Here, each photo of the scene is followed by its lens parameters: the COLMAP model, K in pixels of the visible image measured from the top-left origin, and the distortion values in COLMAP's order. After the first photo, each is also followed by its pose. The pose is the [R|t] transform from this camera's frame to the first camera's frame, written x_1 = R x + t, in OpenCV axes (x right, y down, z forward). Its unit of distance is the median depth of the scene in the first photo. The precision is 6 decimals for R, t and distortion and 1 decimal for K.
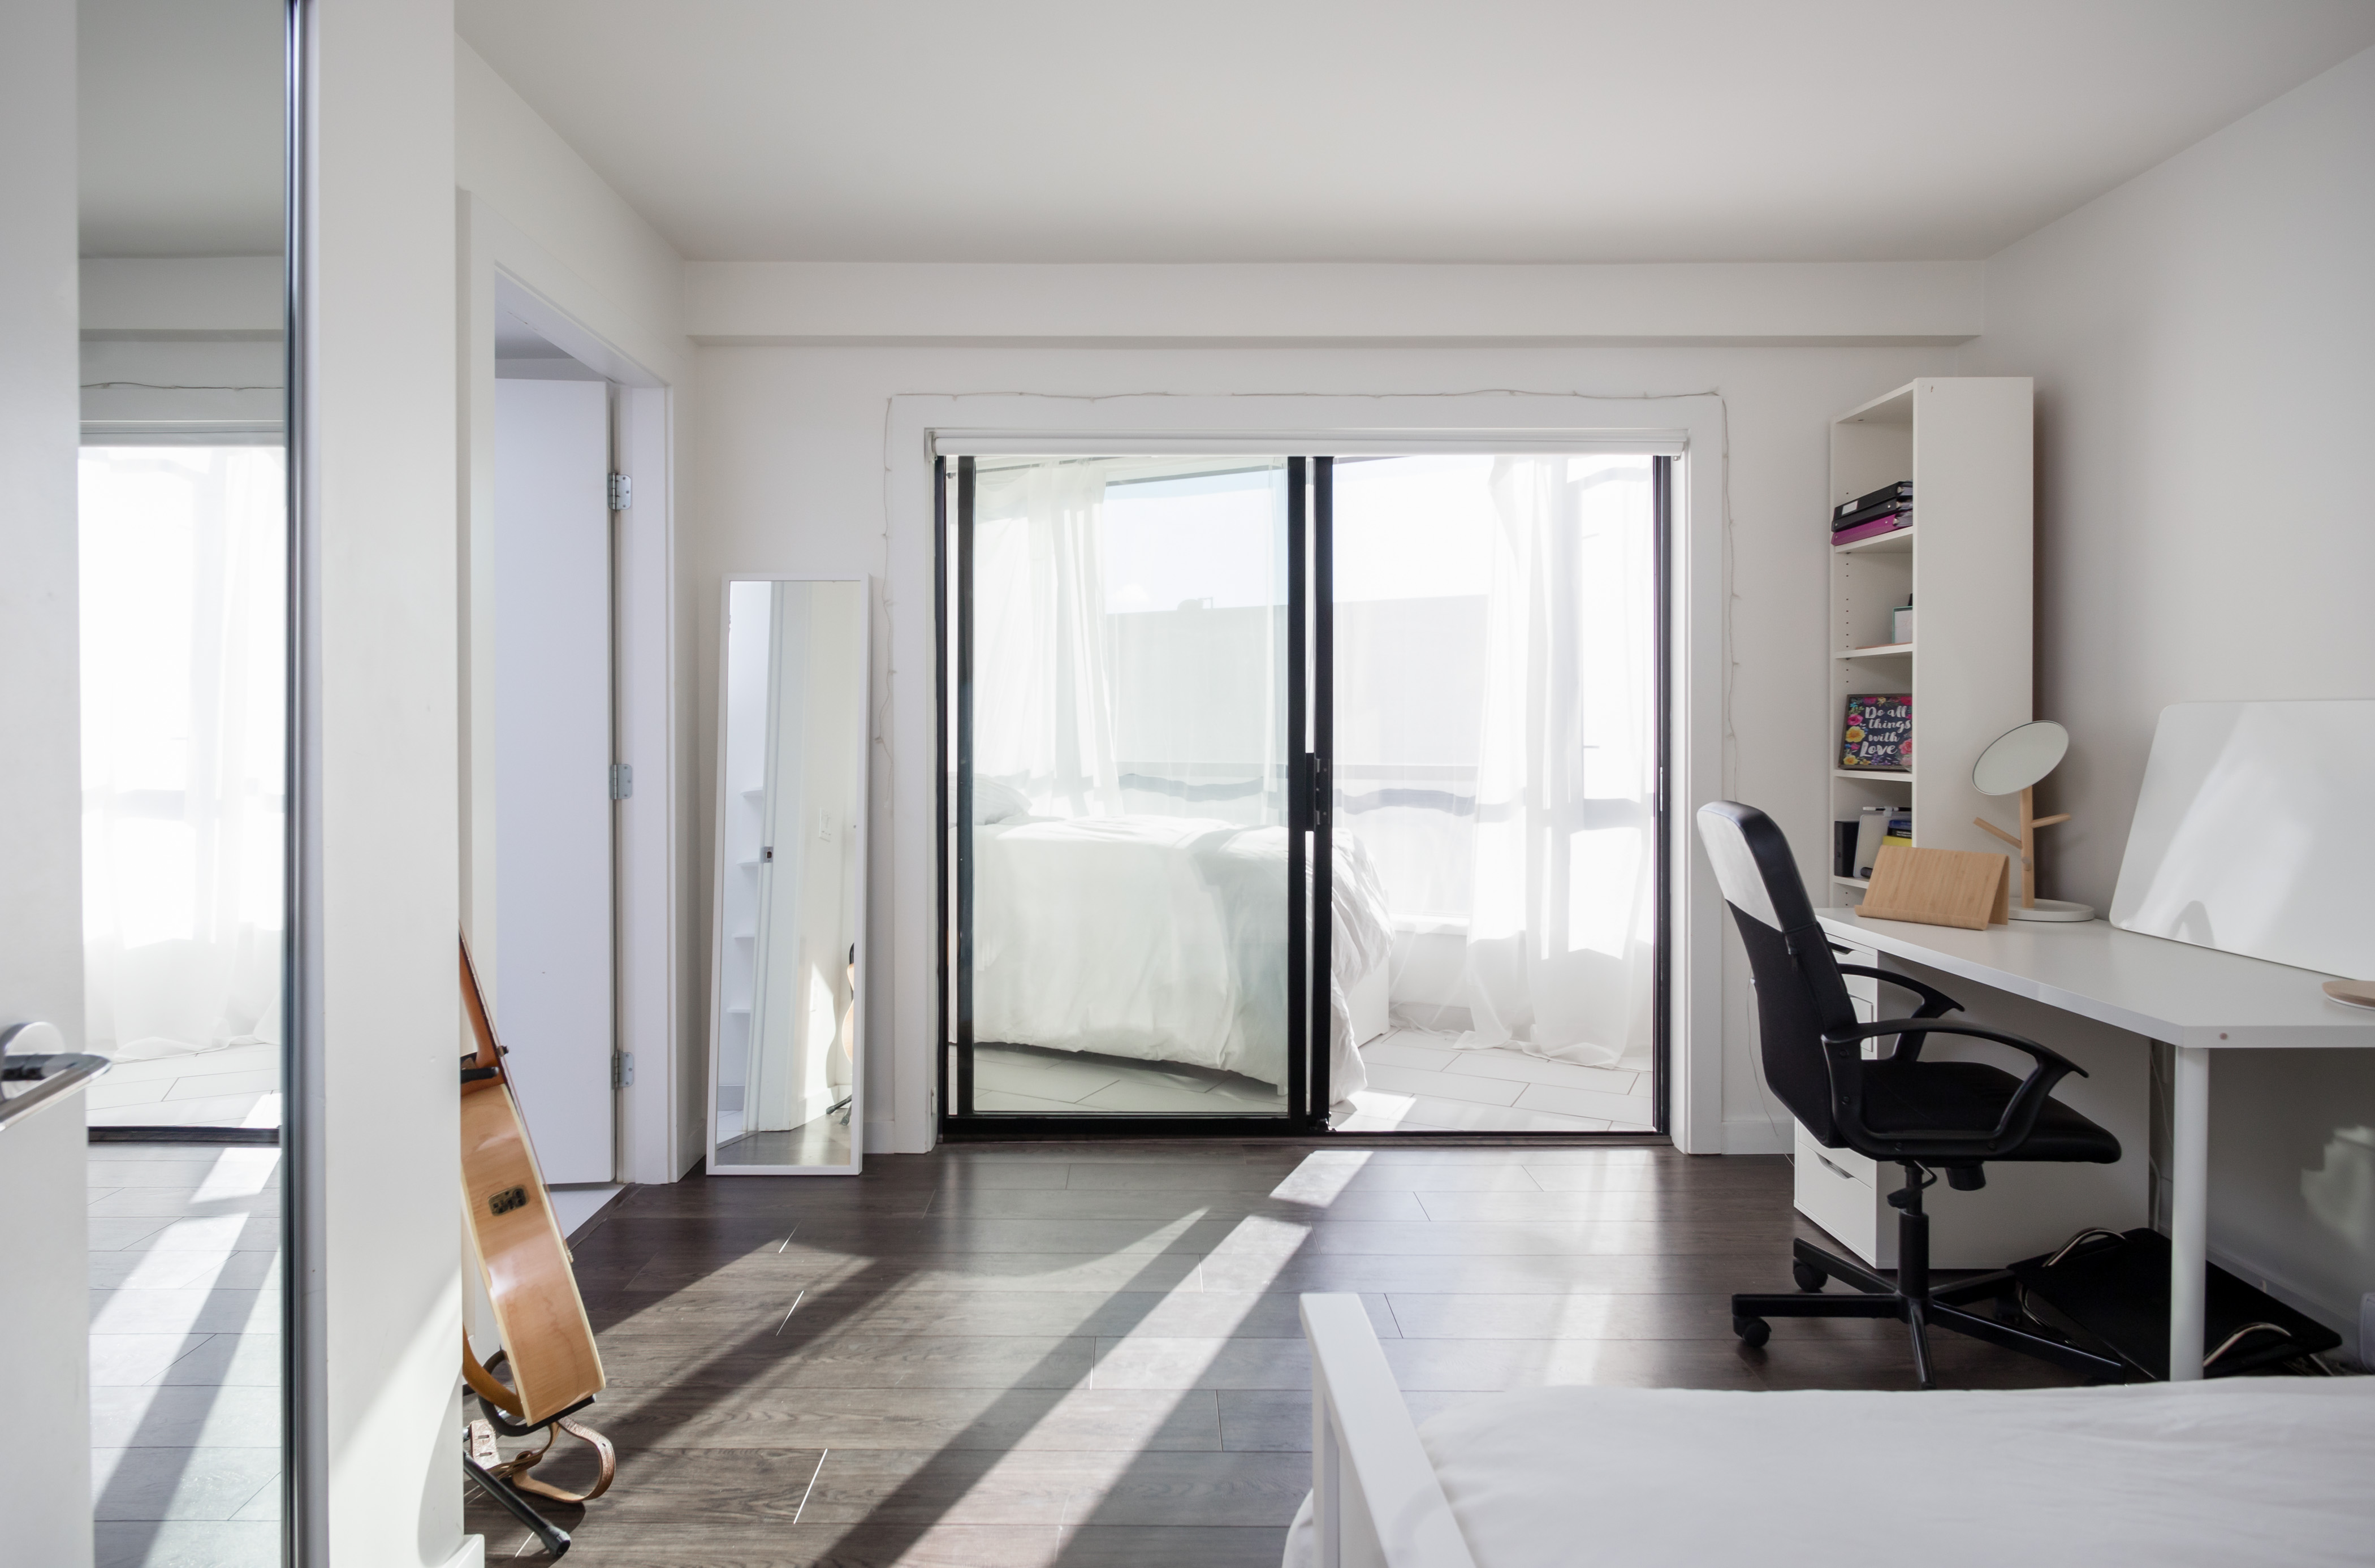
lens RADIAL K [[1239.6, 0, 1182.3], [0, 1239.6, 769.5], [0, 0, 1]] dist [0.003908, 0.000983]
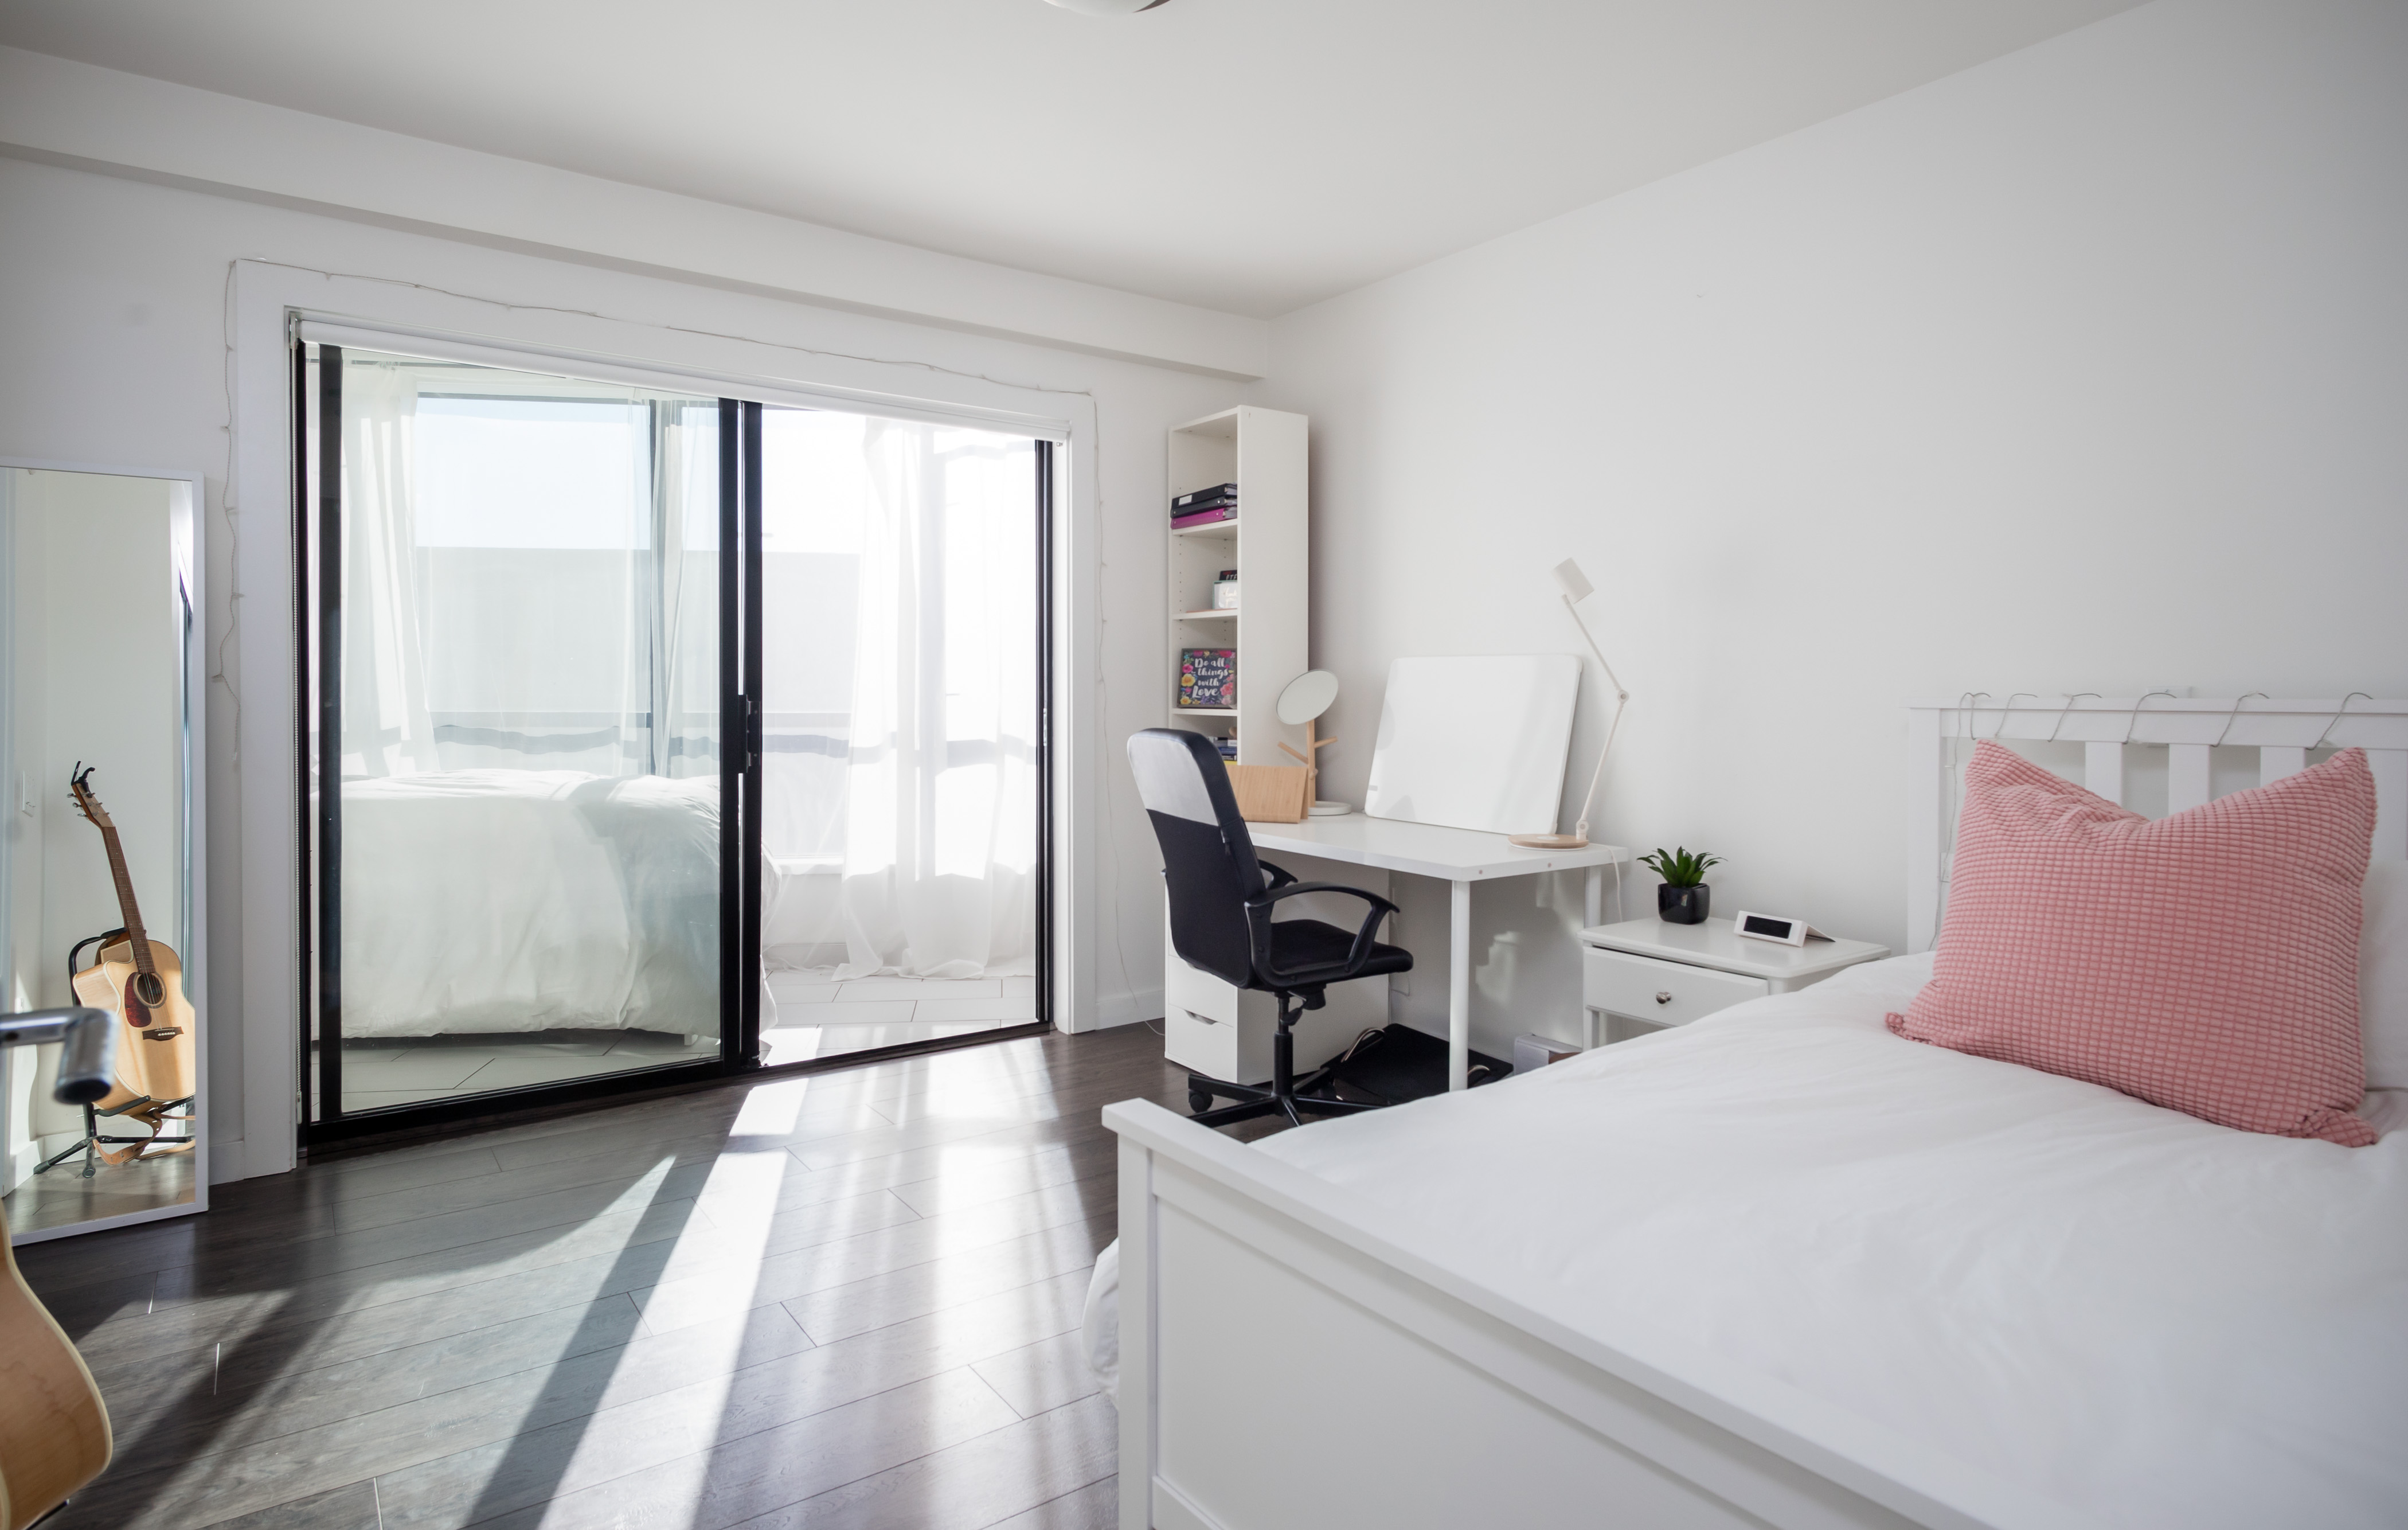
lens RADIAL K [[1267.1, 0, 1086.0], [0, 1267.1, 742.7], [0, 0, 1]] dist [-0.003063, 0.000522]
pose [[0.831400, -0.016905, 0.555417, -0.255128], [0.013780, 0.999857, 0.009804, 0.020736], [-0.555503, -0.000497, 0.831514, -0.012904]]
